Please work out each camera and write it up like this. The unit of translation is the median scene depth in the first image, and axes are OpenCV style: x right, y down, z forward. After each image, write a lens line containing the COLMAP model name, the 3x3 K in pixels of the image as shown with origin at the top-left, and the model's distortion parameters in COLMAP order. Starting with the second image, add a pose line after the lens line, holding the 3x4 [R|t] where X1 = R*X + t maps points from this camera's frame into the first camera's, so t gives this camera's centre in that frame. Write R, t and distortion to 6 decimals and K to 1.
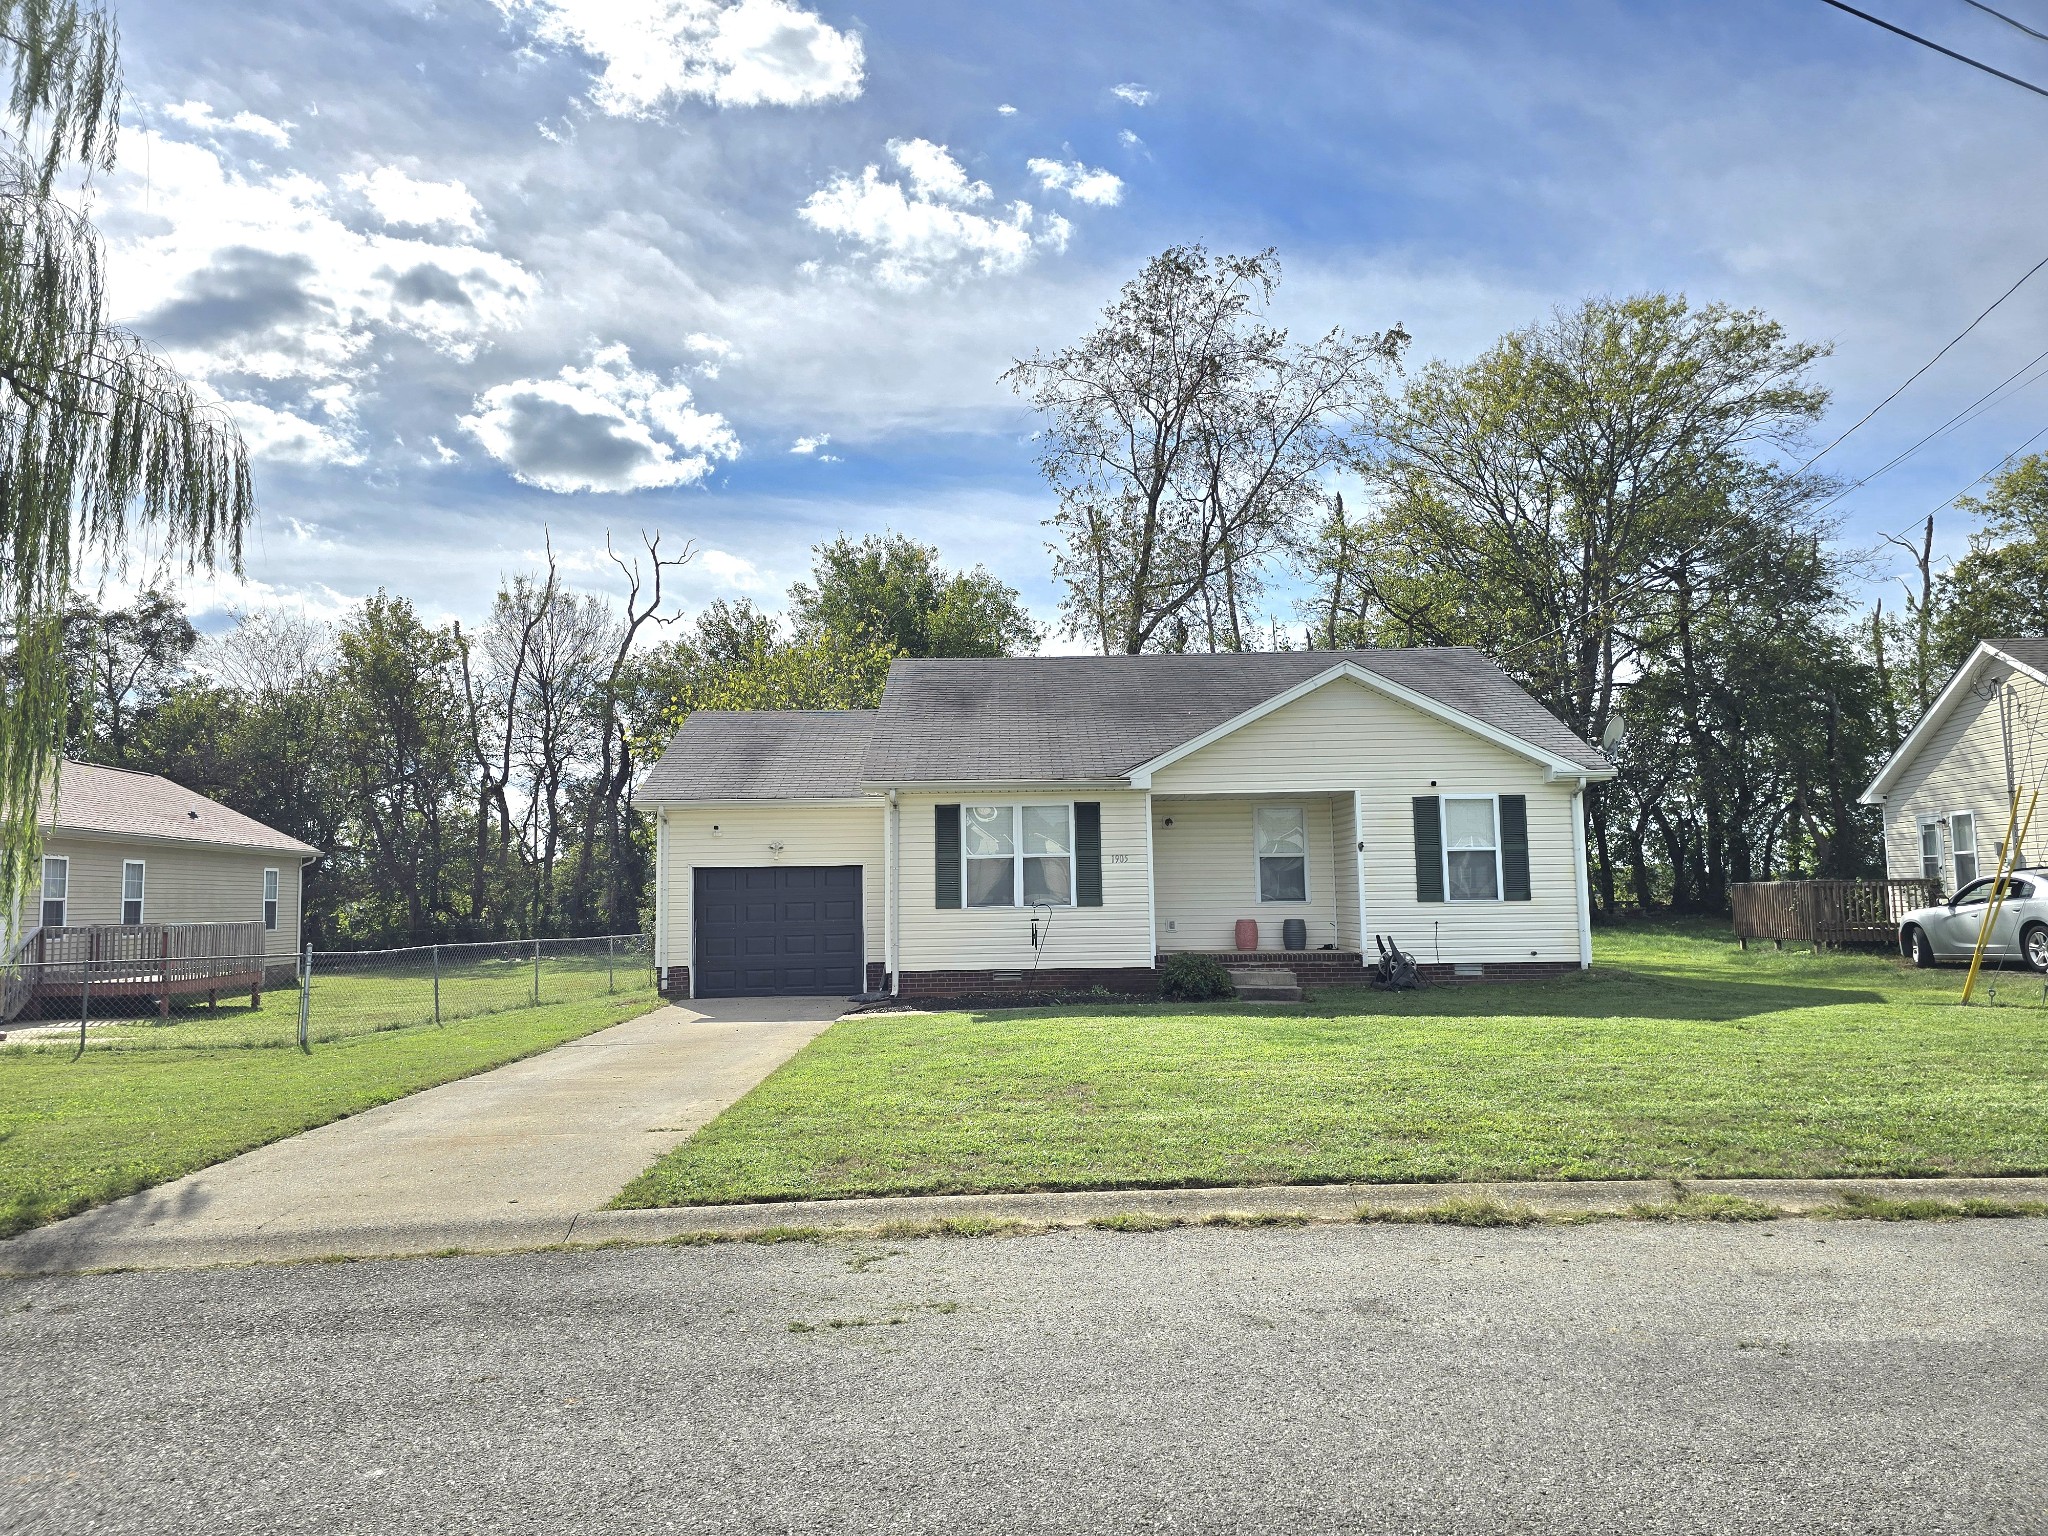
lens RADIAL K [[1381.6, 0, 991.0], [0, 1381.6, 768.7], [0, 0, 1]] dist [0.061775, -0.055434]
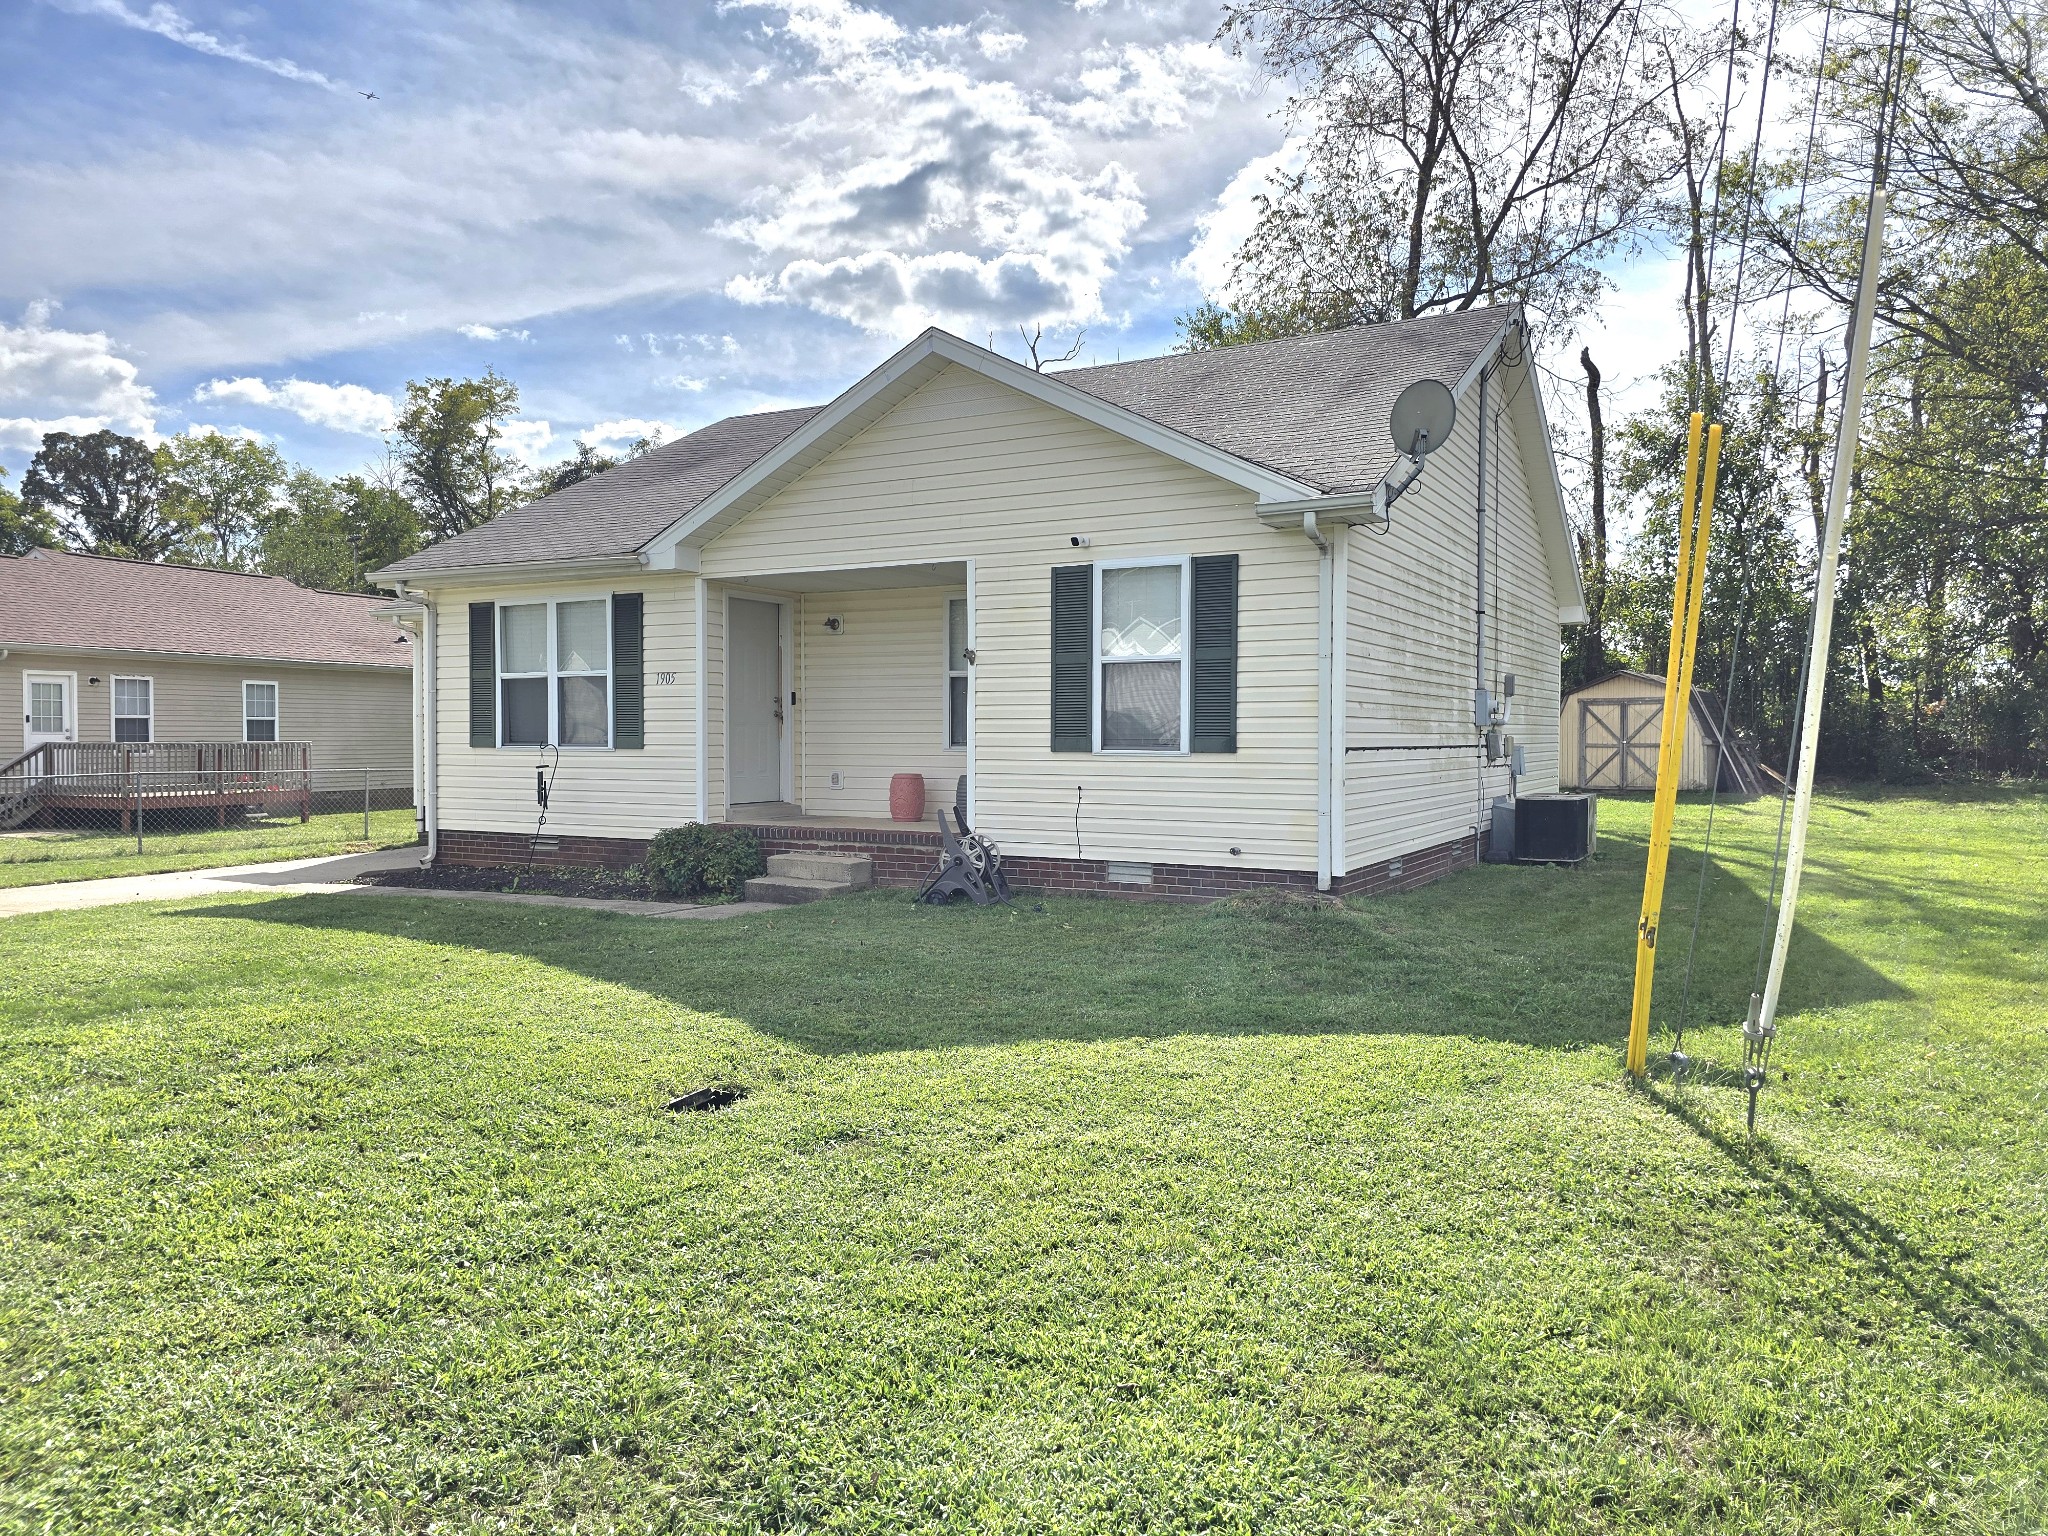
lens RADIAL K [[1381.6, 0, 1032.0], [0, 1381.6, 745.1], [0, 0, 1]] dist [0.061775, -0.055434]
pose [[0.882787, 0.021245, -0.469293, 0.561872], [0.029153, 0.994574, 0.099863, 0.035758], [0.468869, -0.101839, 0.877377, 0.493526]]
